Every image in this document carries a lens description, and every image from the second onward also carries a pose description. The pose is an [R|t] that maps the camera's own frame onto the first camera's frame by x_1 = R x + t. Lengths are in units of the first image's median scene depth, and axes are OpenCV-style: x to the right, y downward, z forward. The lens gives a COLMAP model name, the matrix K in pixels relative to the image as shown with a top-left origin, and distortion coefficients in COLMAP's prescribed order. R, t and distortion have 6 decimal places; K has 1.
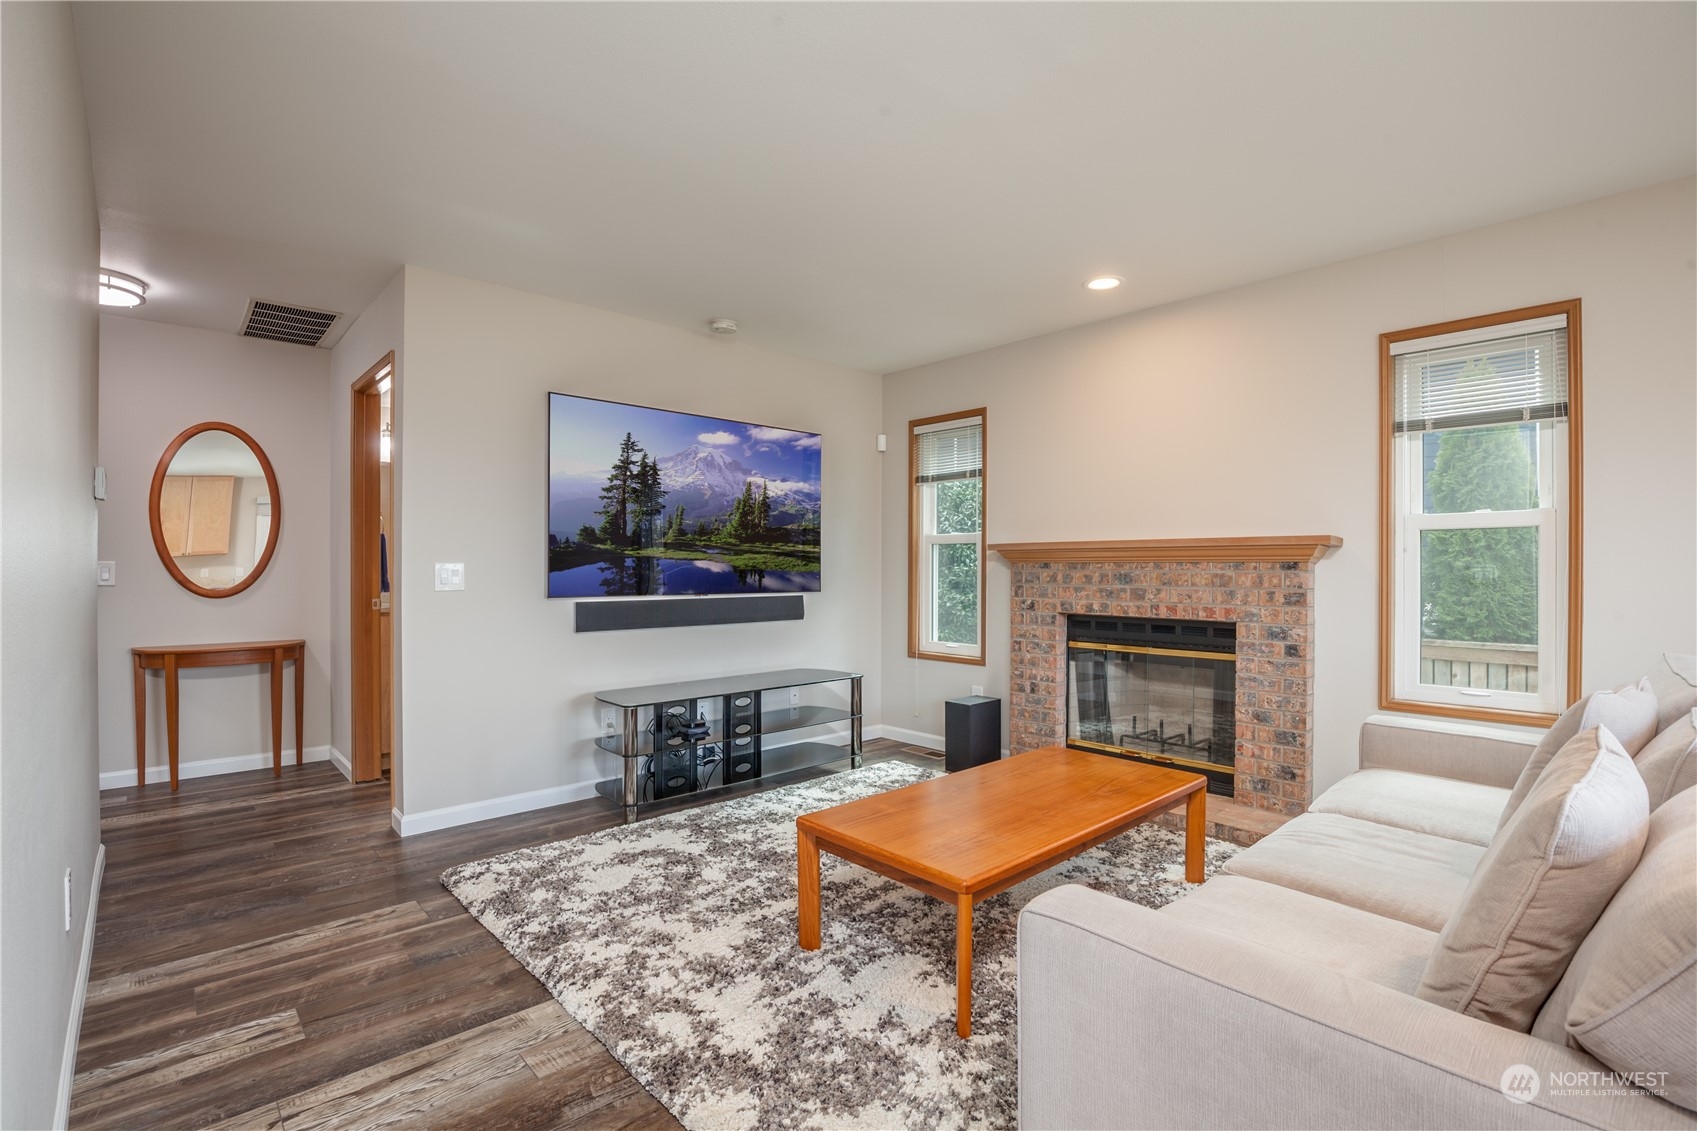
lens RADIAL K [[770.0, 0, 846.2], [0, 770.0, 569.4], [0, 0, 1]] dist [-0.036122, 0.006161]
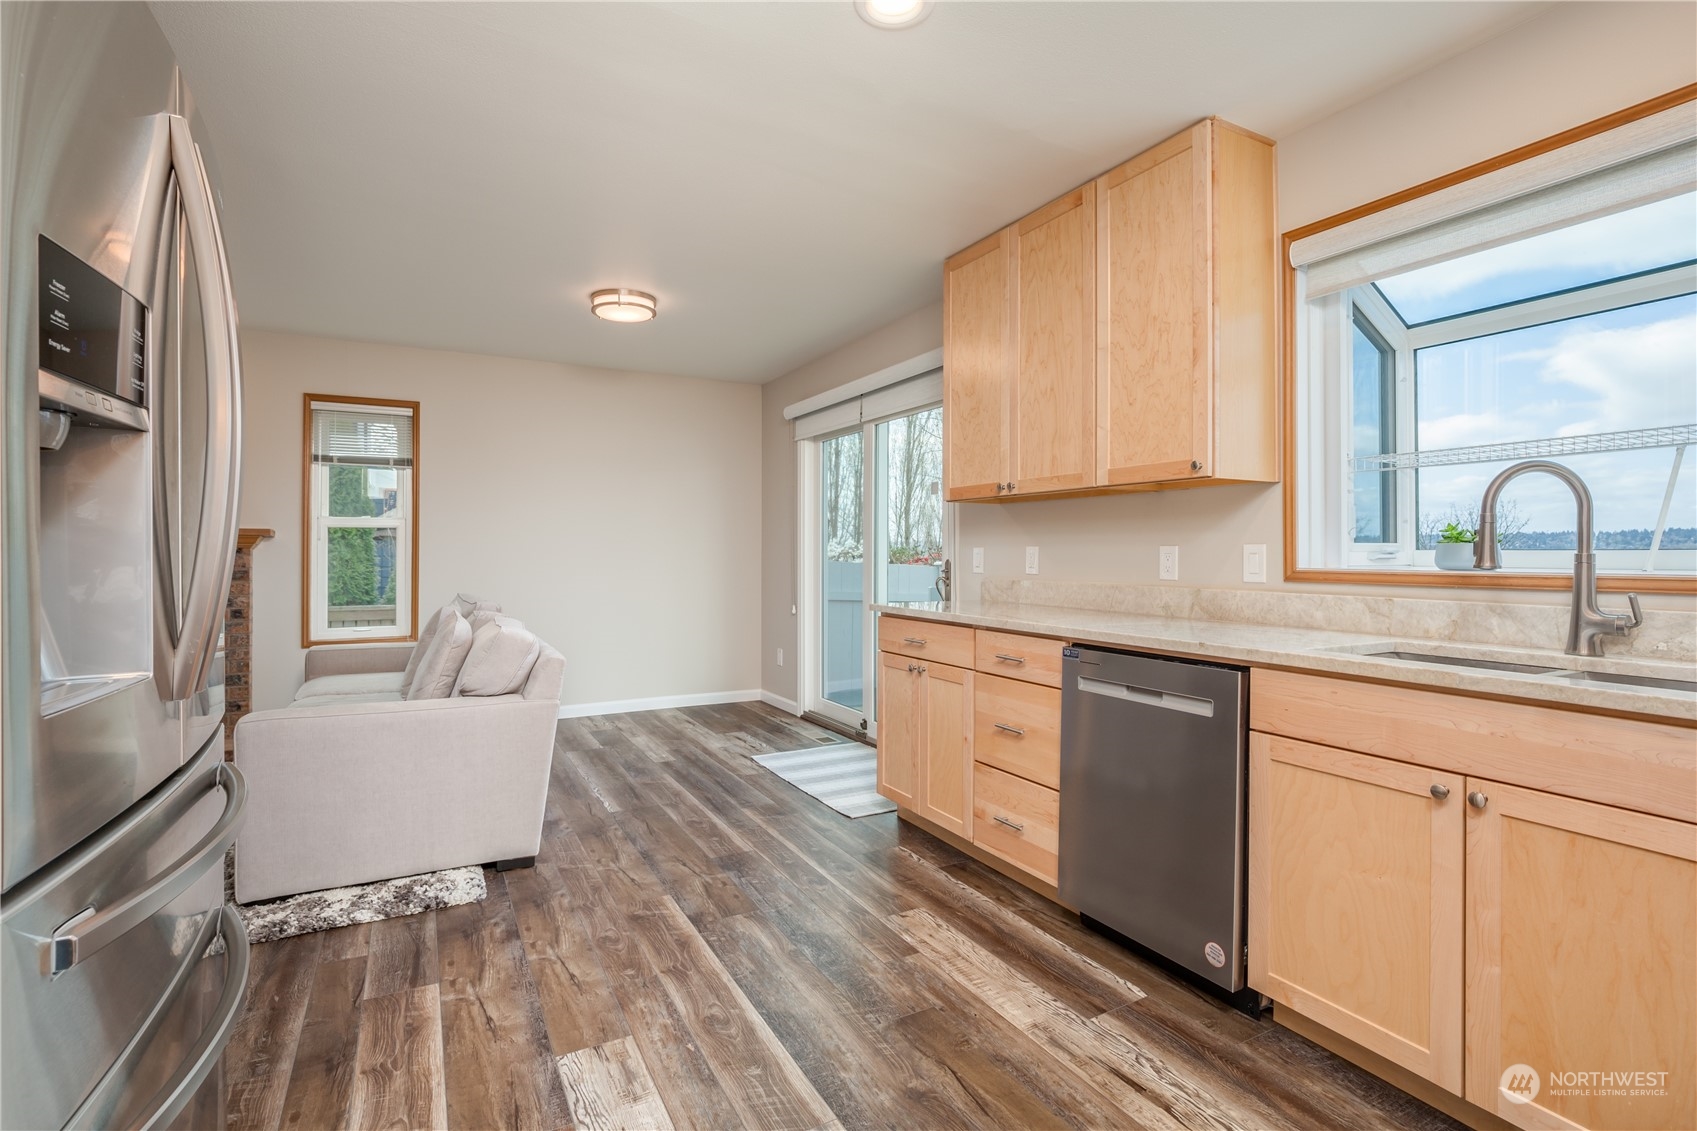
lens RADIAL K [[804.7, 0, 843.5], [0, 804.7, 547.2], [0, 0, 1]] dist [-0.002066, -0.000256]
pose [[0.251211, 0.005746, 0.967915, -0.496474], [0.001436, 0.999979, -0.006309, -0.000308], [-0.967931, 0.002975, 0.251197, -0.373556]]
